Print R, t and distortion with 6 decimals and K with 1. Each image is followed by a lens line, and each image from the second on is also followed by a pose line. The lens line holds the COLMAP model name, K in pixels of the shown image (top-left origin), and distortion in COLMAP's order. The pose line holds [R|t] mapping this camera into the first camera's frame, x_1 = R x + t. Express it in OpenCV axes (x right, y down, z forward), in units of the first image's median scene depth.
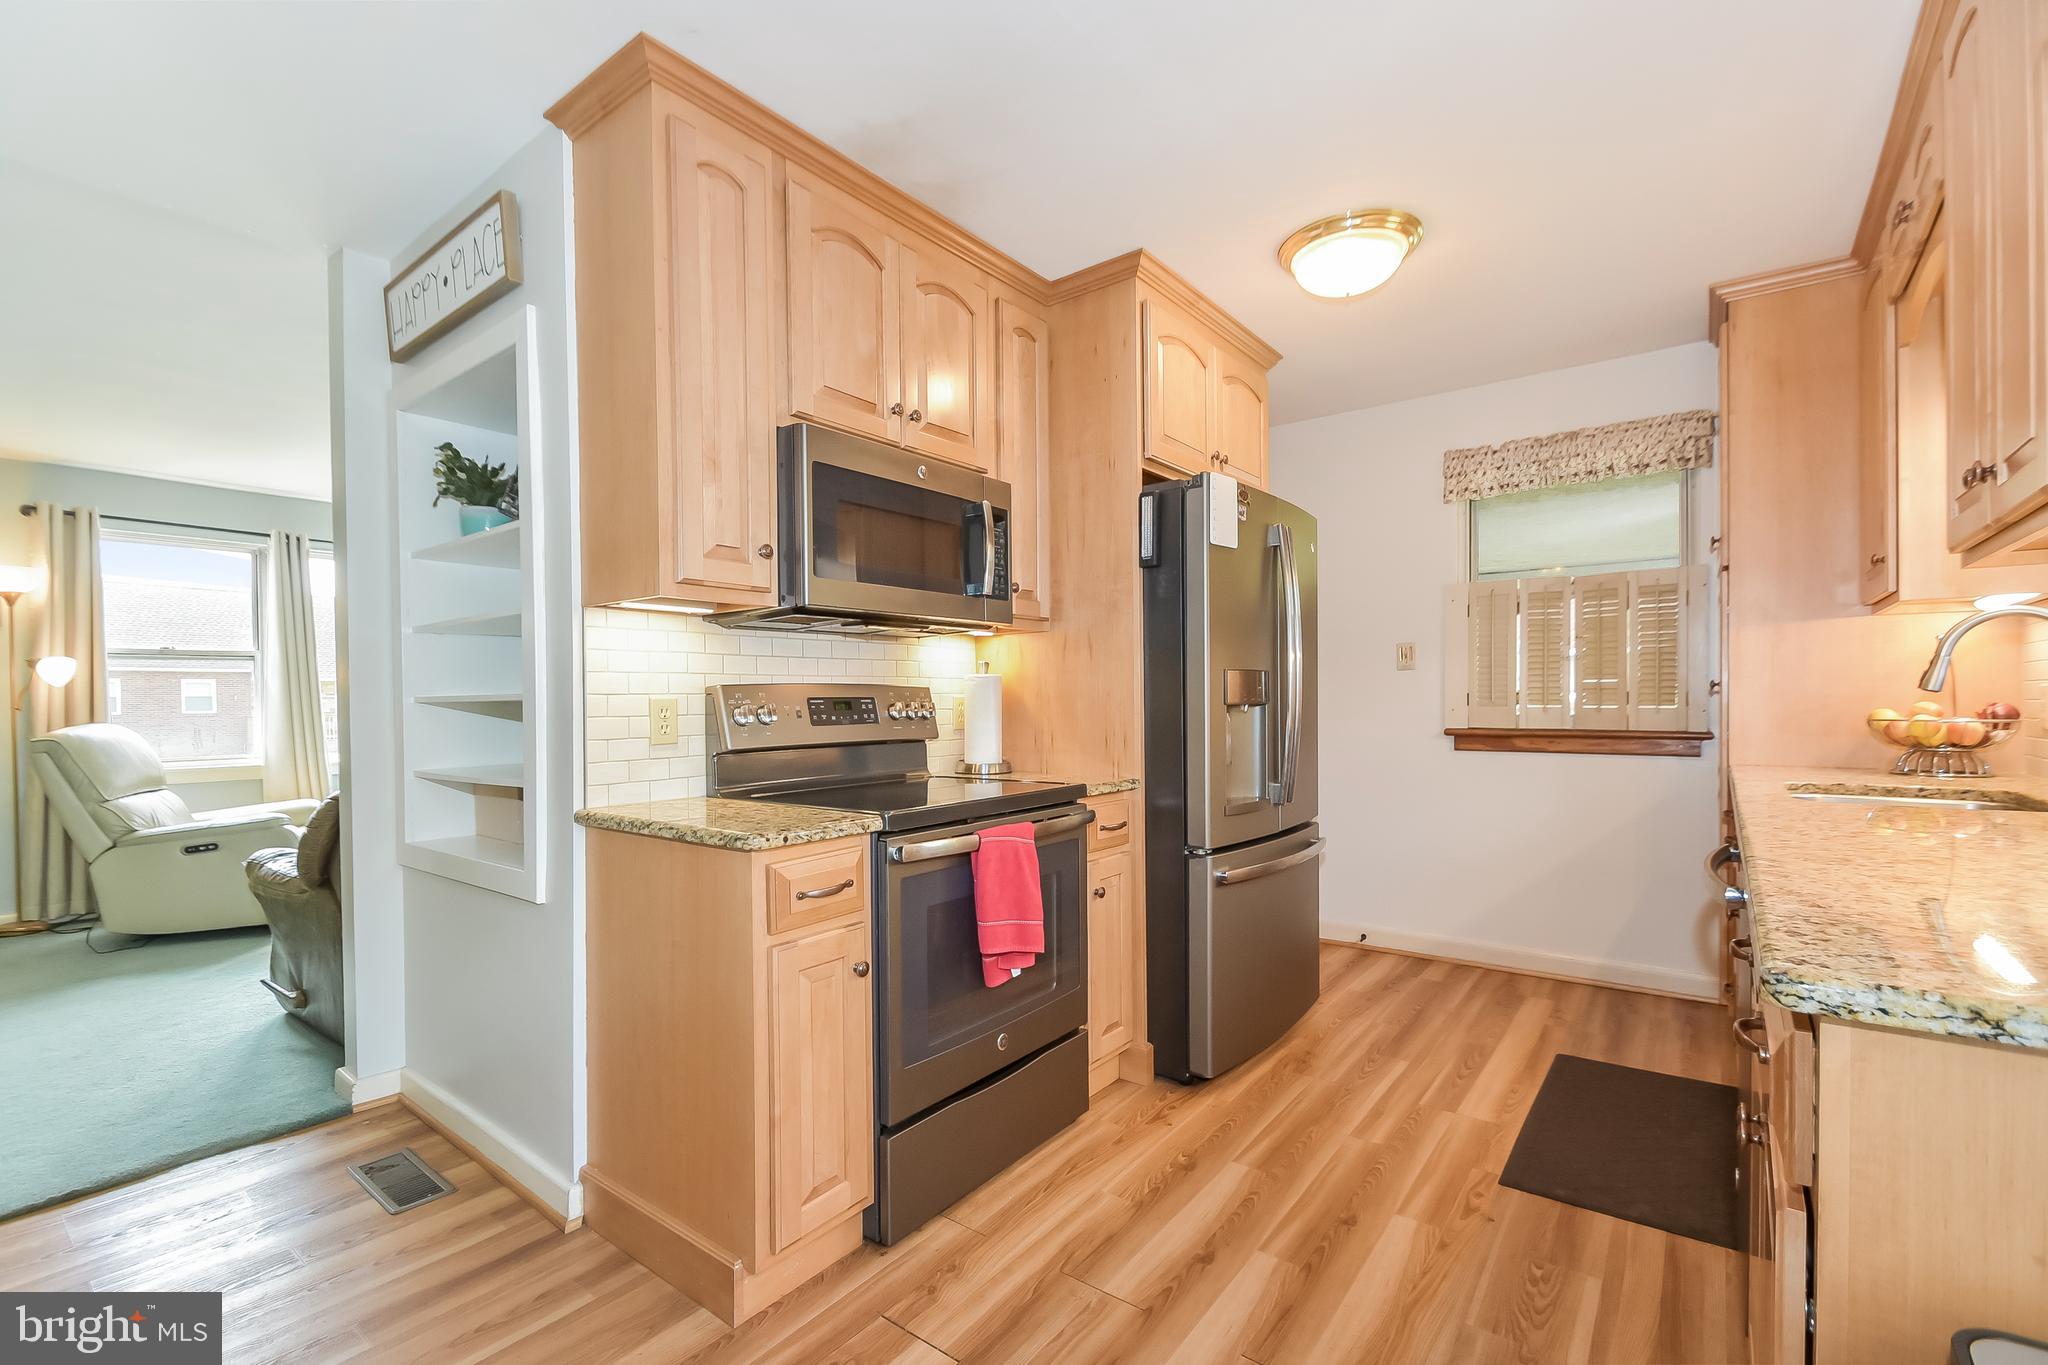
lens RADIAL K [[889.0, 0, 1029.0], [0, 889.0, 700.3], [0, 0, 1]] dist [0.024570, 0.000039]
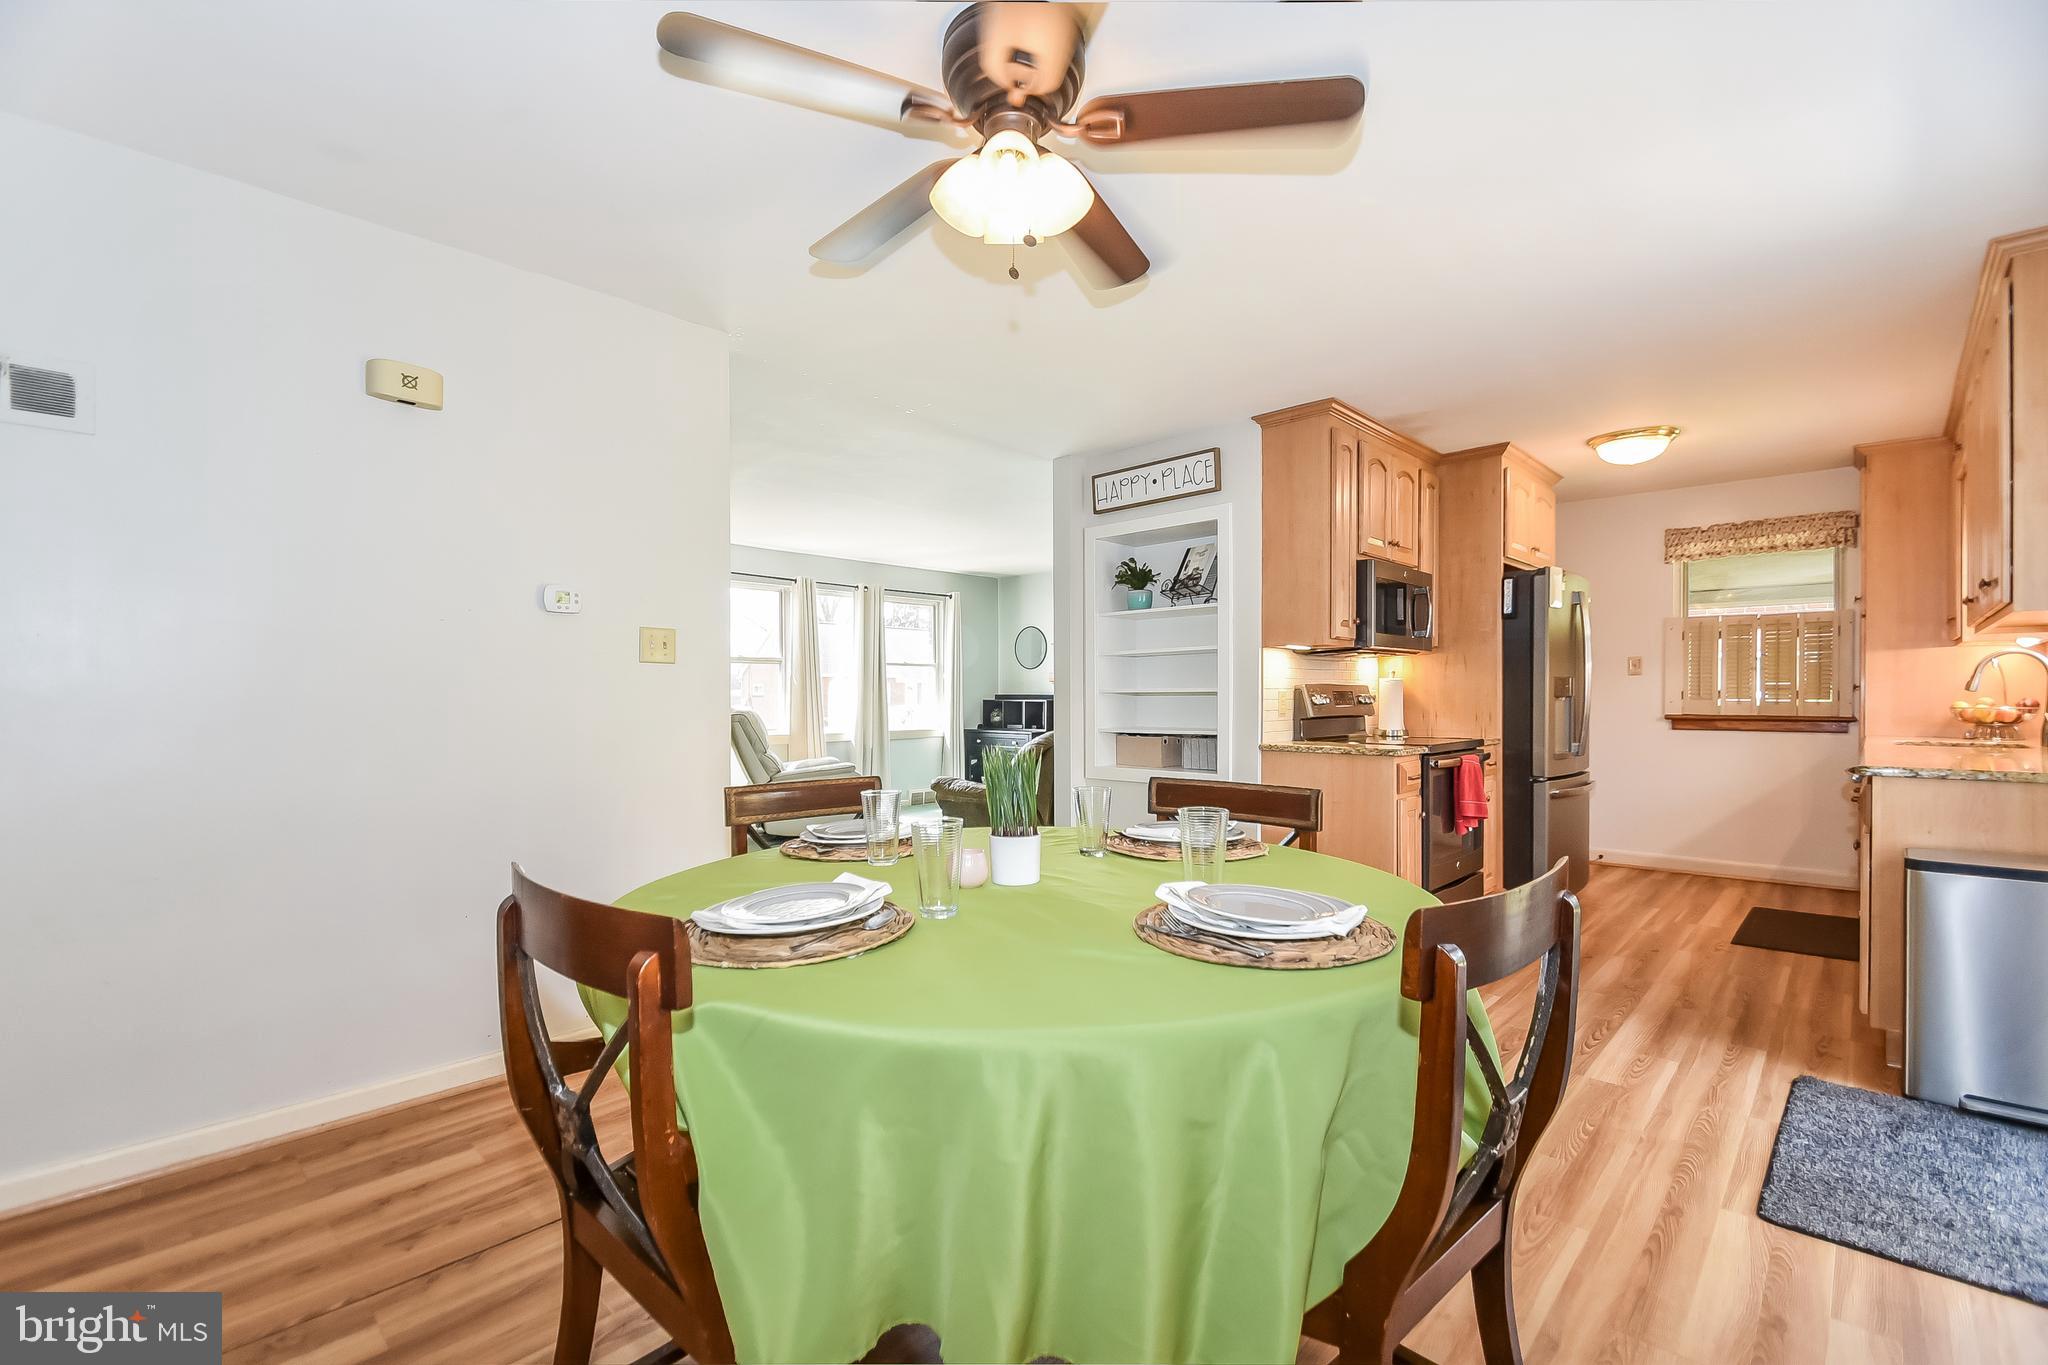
lens RADIAL K [[890.4, 0, 1017.8], [0, 890.4, 692.4], [0, 0, 1]] dist [0.001092, -0.000411]
pose [[0.993145, 0.006144, -0.116730, -0.561957], [-0.006577, 0.999973, -0.003332, 0.008400], [0.116706, 0.004077, 0.993158, -0.780970]]
